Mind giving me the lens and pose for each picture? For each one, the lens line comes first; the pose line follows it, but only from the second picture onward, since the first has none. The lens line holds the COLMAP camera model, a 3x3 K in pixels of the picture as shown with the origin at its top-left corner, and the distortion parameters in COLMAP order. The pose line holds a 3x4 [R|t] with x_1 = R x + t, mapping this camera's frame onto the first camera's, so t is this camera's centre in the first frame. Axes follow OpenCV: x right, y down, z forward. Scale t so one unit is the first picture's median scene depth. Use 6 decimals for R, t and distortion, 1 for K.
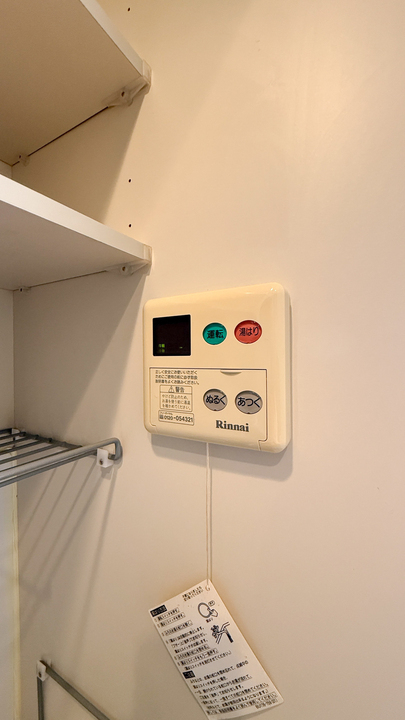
lens RADIAL K [[285.5, 0, 204.2], [0, 285.5, 360.3], [0, 0, 1]] dist [-0.001098, -0.000067]
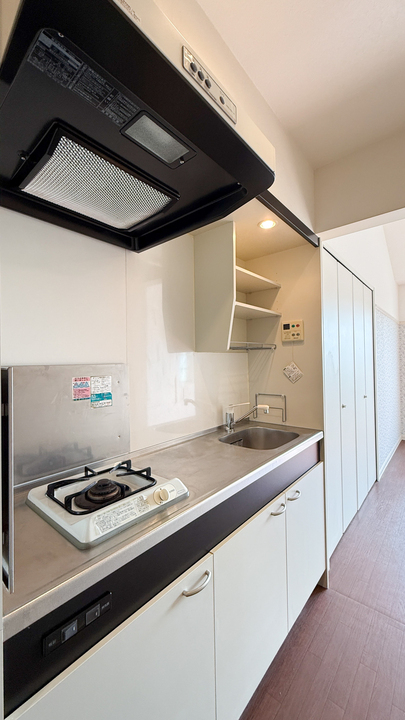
lens RADIAL K [[285.5, 0, 203.4], [0, 285.5, 357.5], [0, 0, 1]] dist [-0.001098, -0.000067]
pose [[0.982717, -0.018663, -0.184169, -0.849239], [0.015738, 0.999726, -0.017333, 0.761743], [0.184442, 0.014135, 0.982742, -6.298709]]
